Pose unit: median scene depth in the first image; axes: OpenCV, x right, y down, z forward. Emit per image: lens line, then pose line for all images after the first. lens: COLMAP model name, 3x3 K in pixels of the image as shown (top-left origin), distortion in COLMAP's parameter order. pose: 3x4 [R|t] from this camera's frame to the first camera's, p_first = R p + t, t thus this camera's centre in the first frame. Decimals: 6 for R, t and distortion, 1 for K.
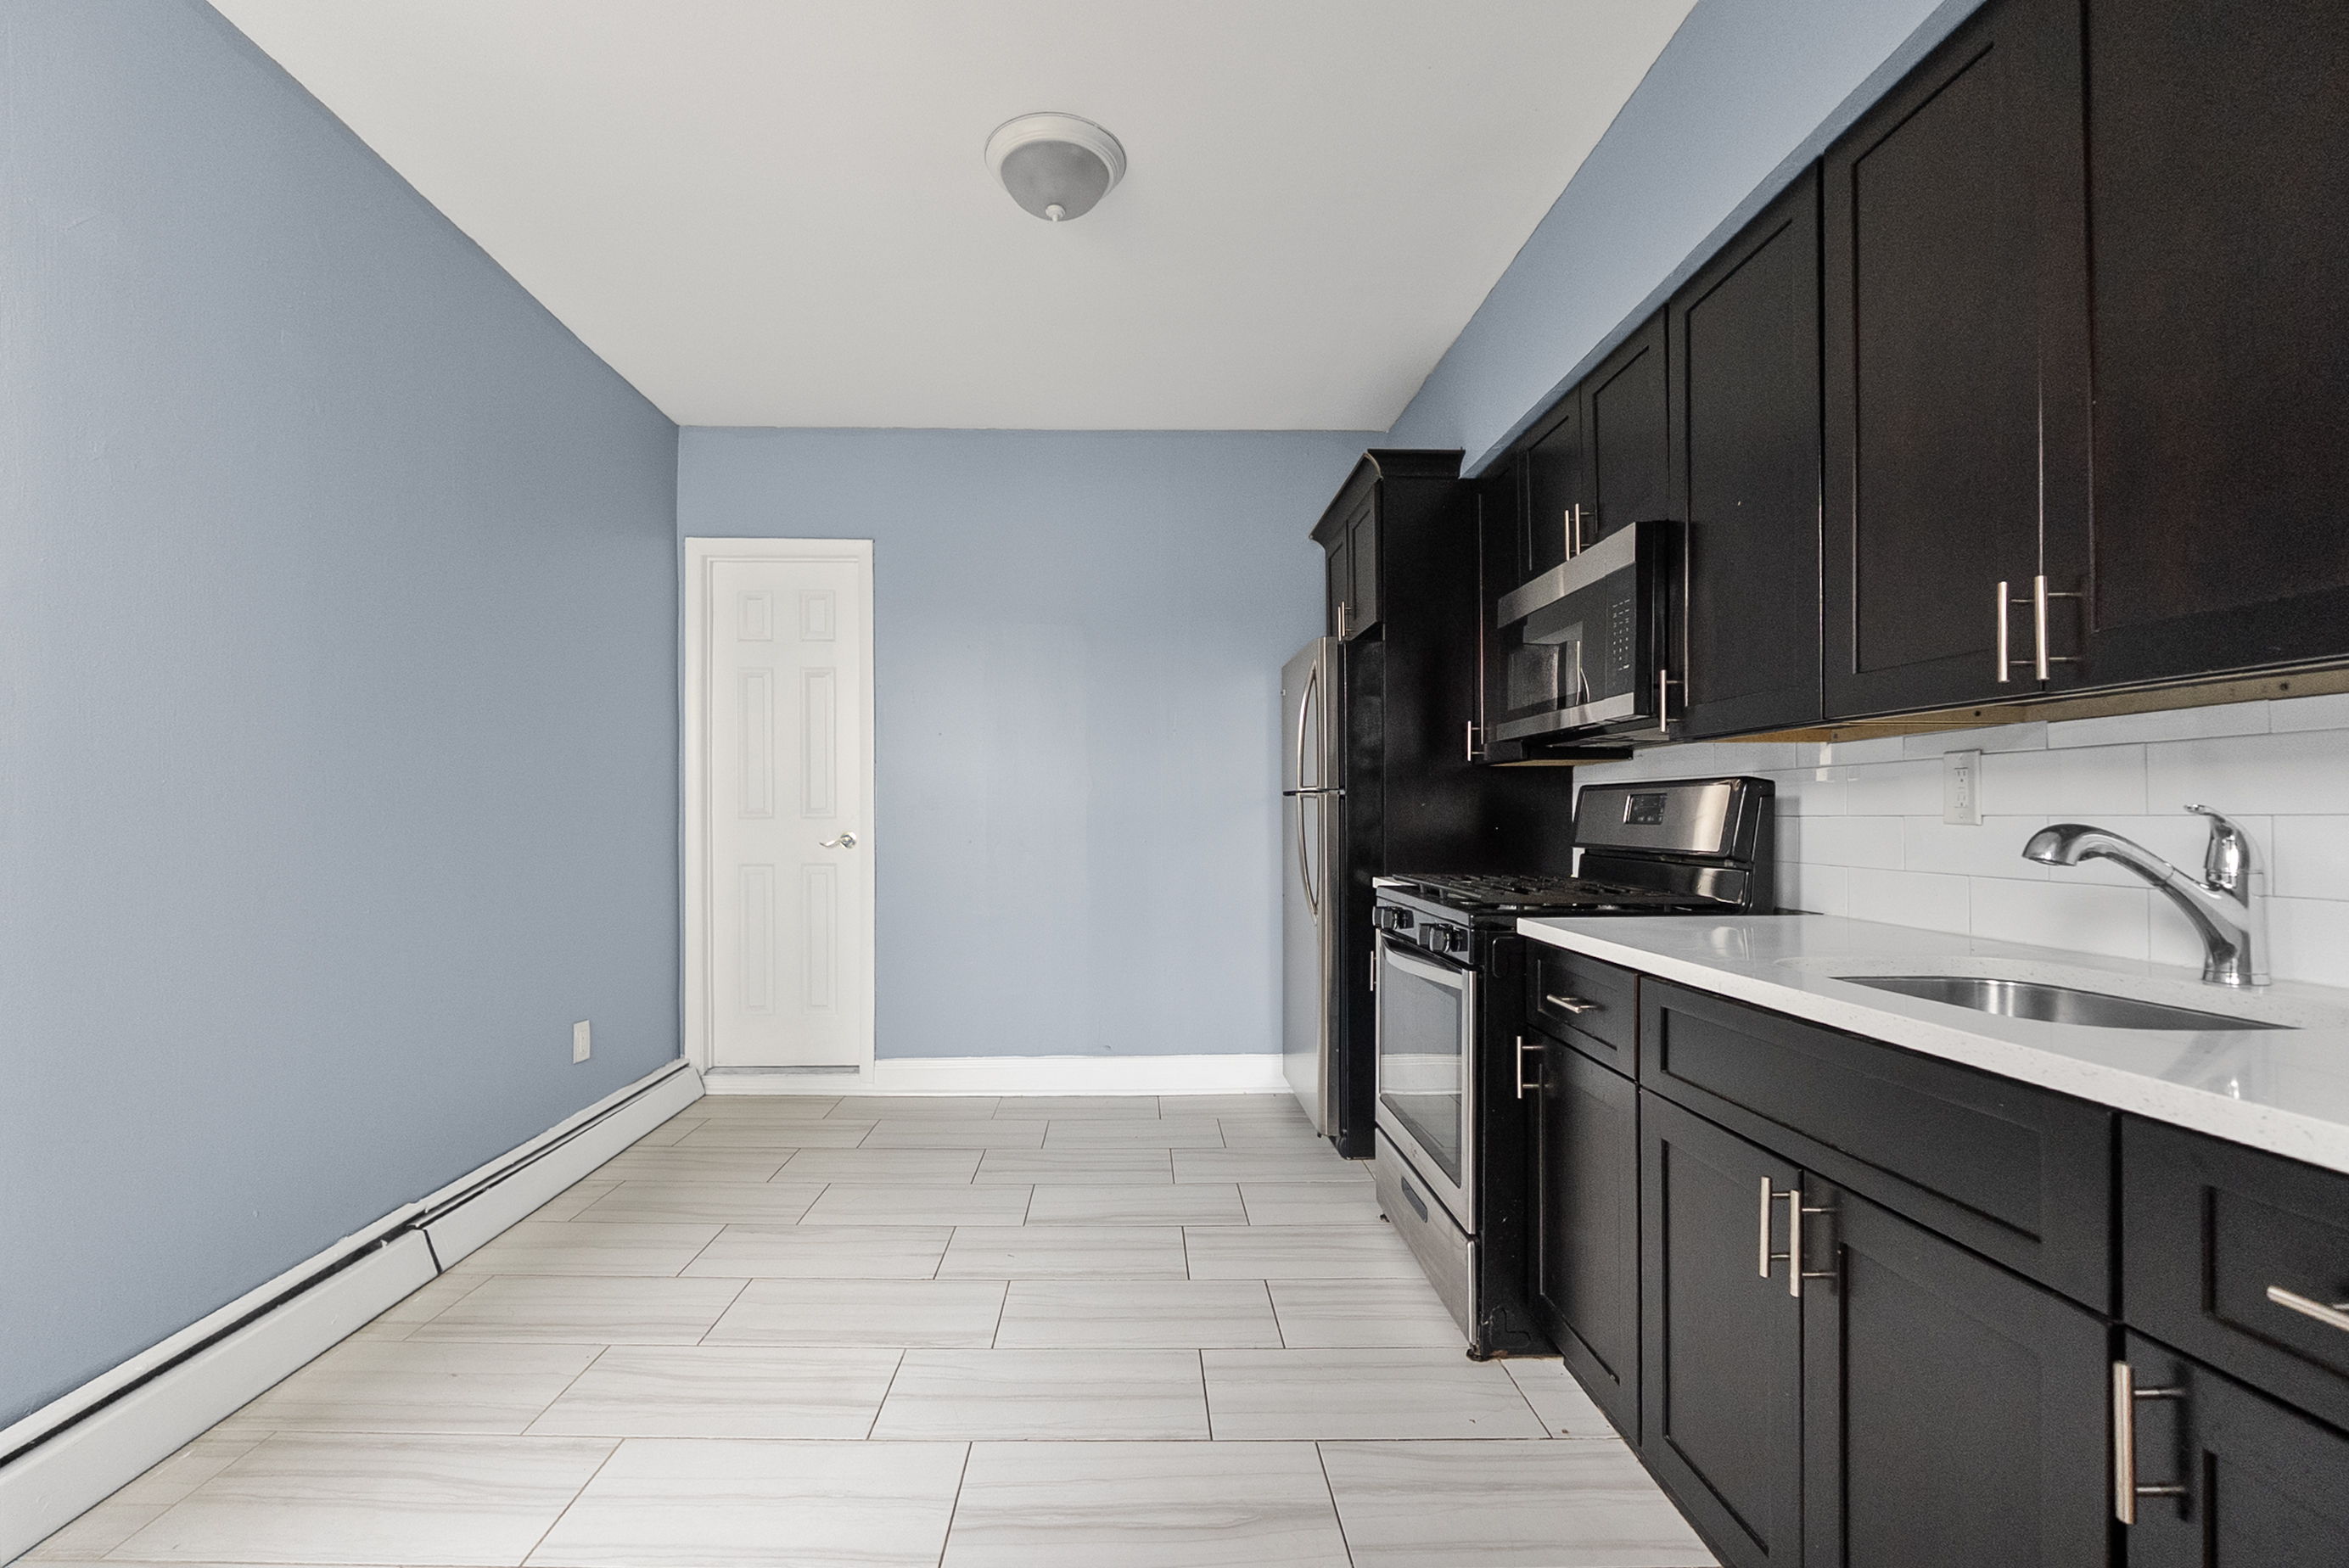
lens RADIAL K [[1023.3, 0, 1139.0], [0, 1023.3, 812.7], [0, 0, 1]] dist [-0.001688, -0.000115]
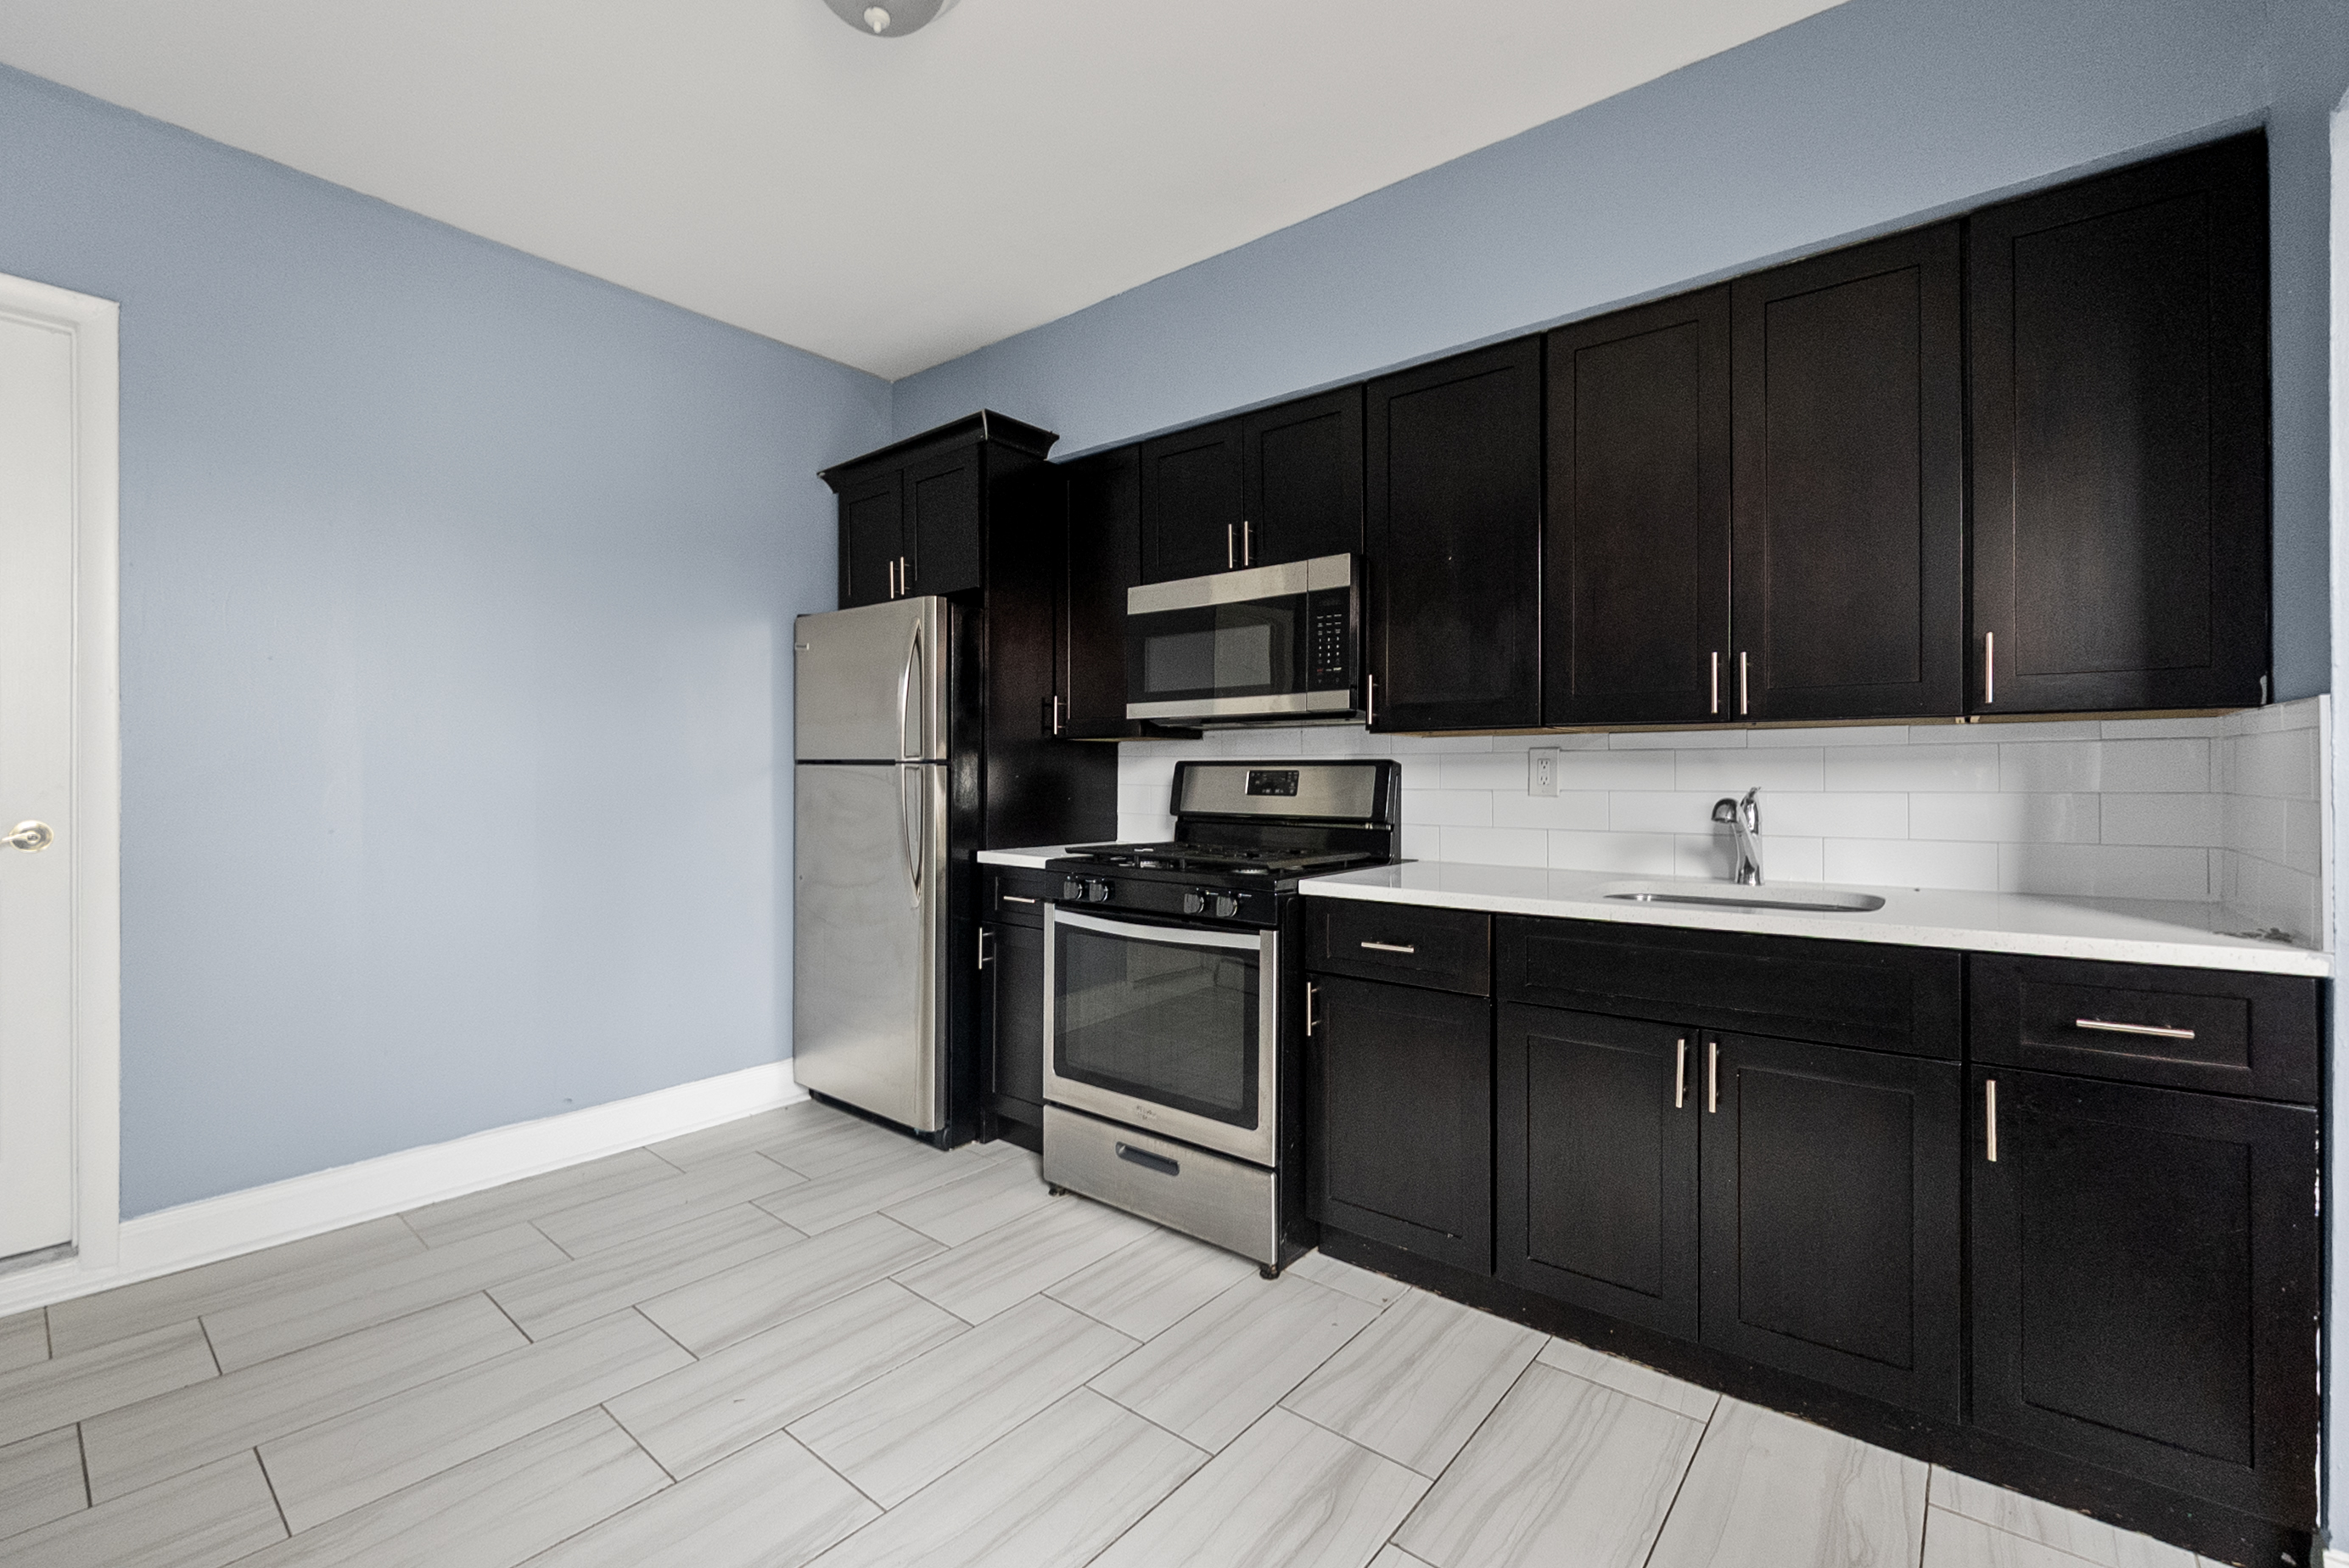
lens RADIAL K [[1006.8, 0, 1178.0], [0, 1006.8, 773.2], [0, 0, 1]] dist [-0.007640, -0.000068]
pose [[0.641627, 0.005456, 0.766997, -0.464995], [-0.003853, 0.999985, -0.003889, -0.009789], [-0.767007, -0.000460, 0.641639, 0.300509]]
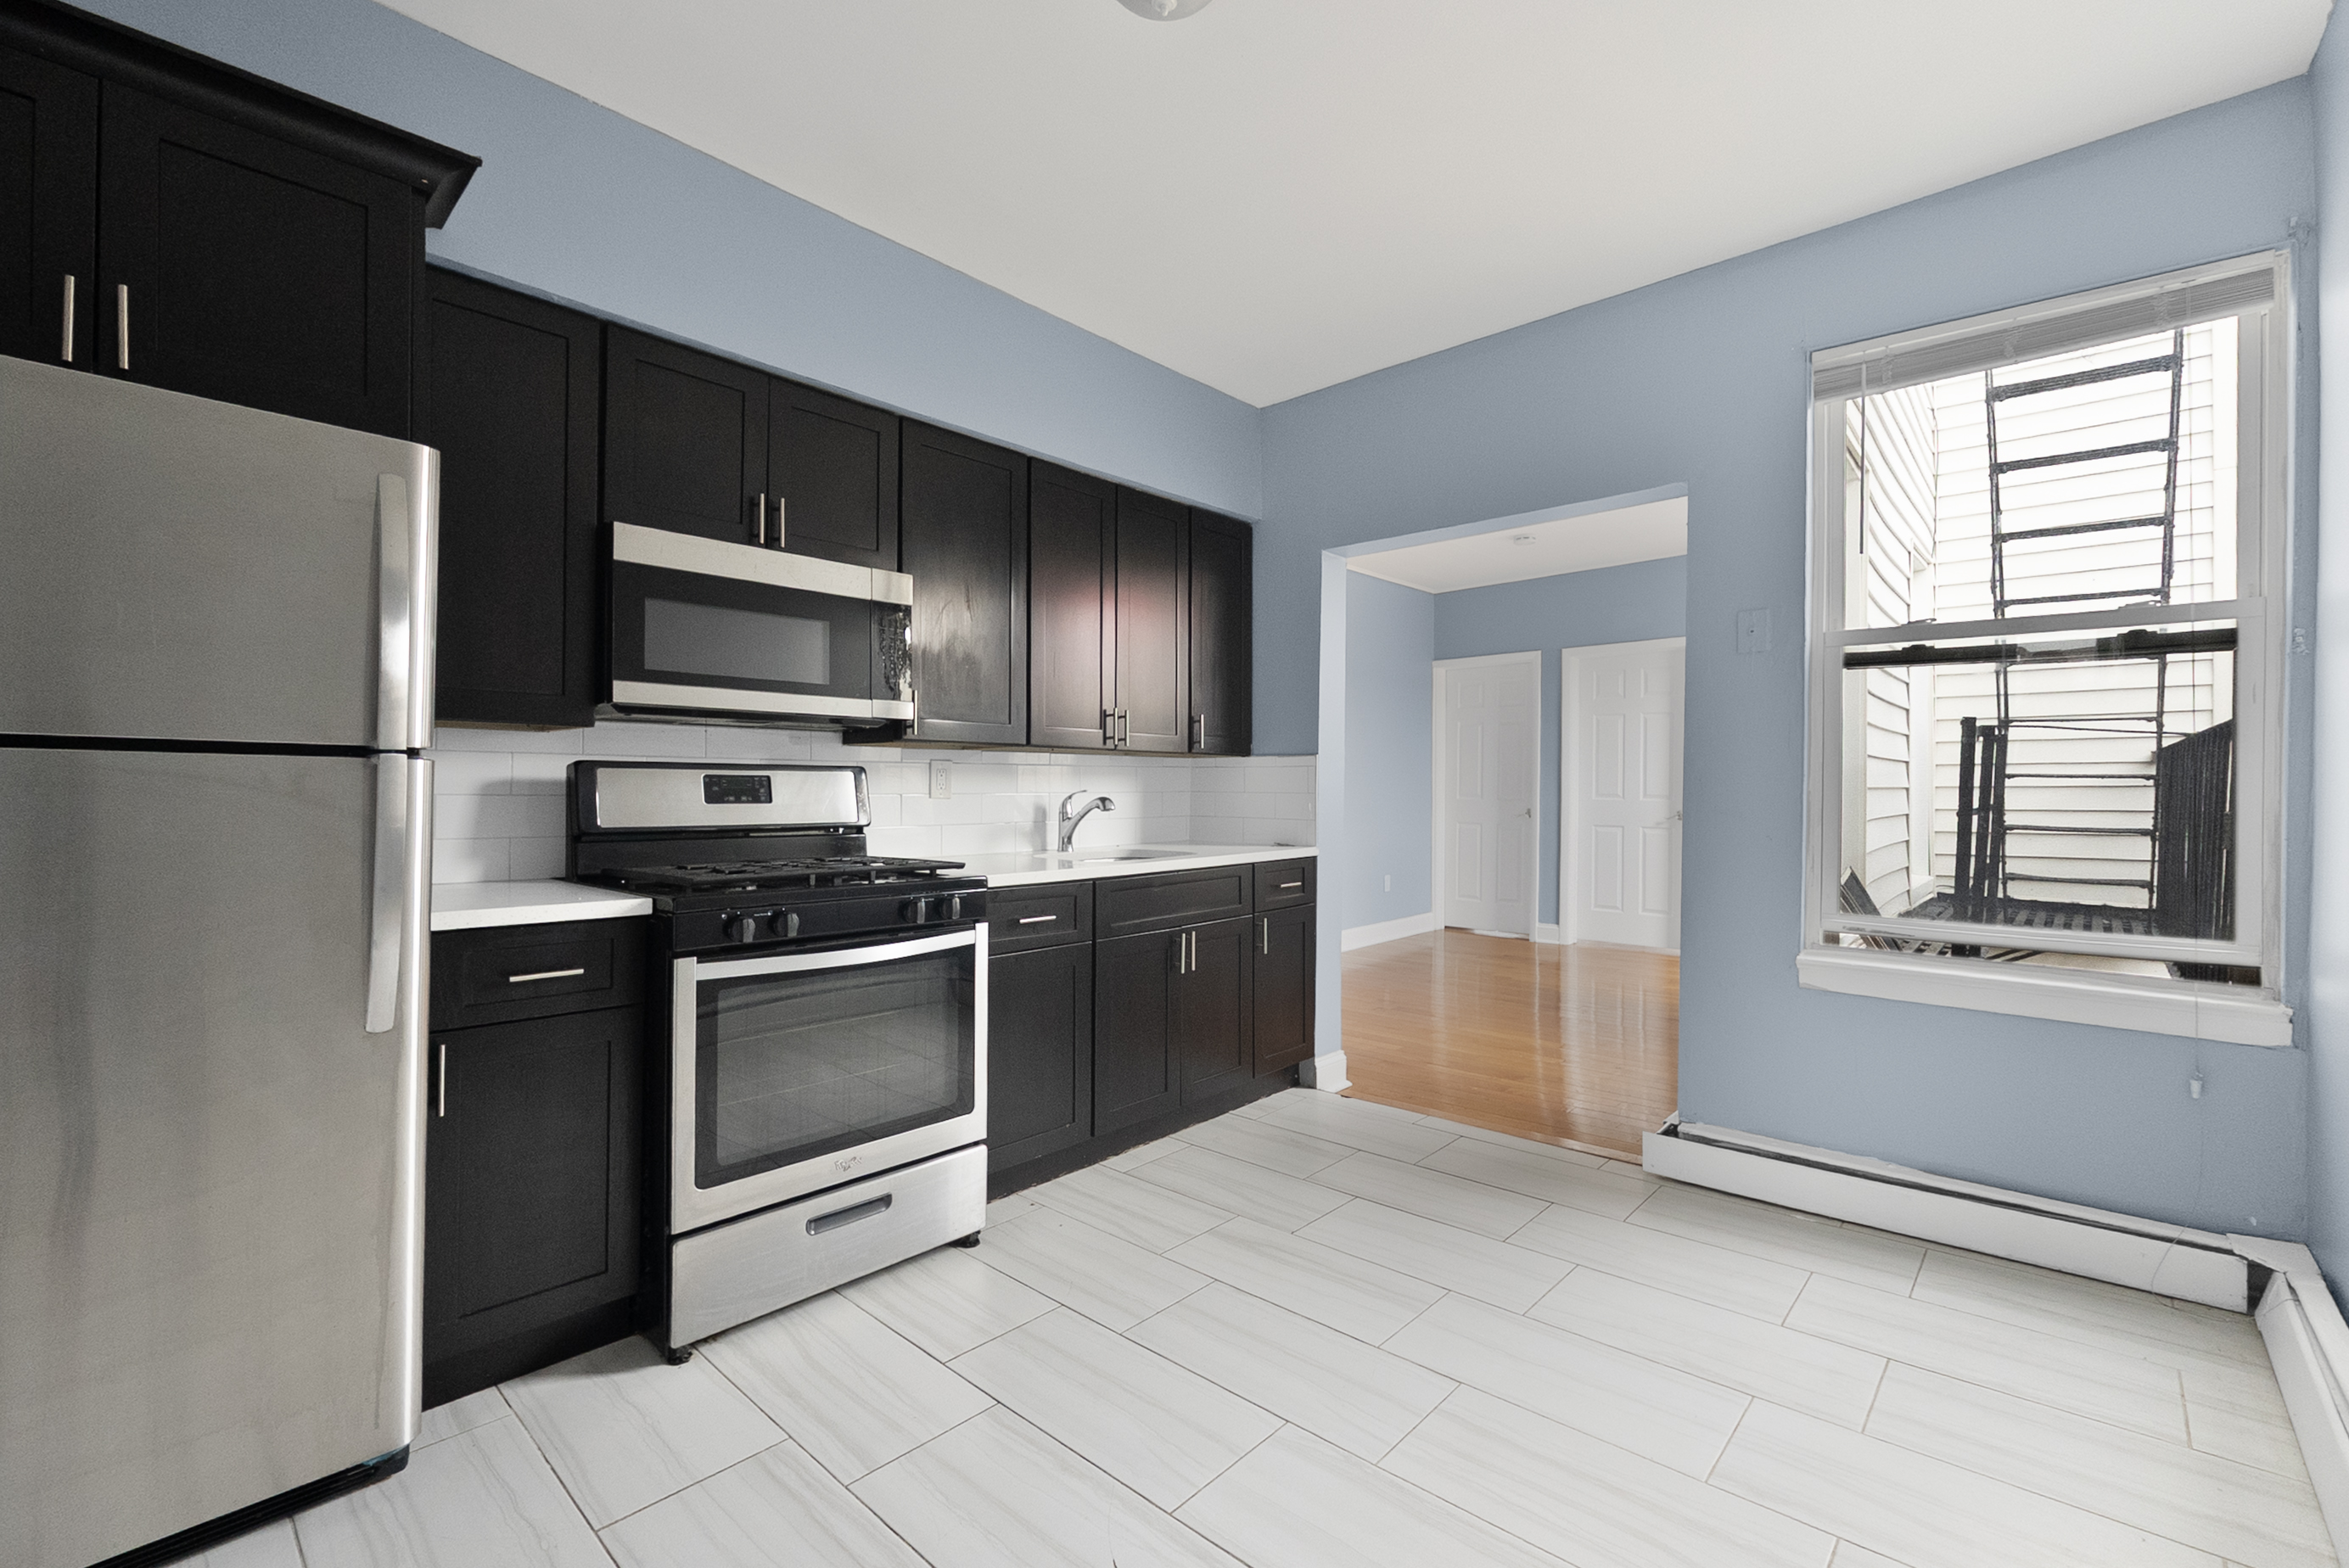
lens RADIAL K [[1000.2, 0, 1174.5], [0, 1000.2, 784.0], [0, 0, 1]] dist [-0.001351, -0.000155]
pose [[-0.732458, 0.003711, 0.680802, -0.522884], [-0.001309, 0.999976, -0.006859, -0.002259], [-0.680811, -0.005915, -0.732435, 1.371928]]
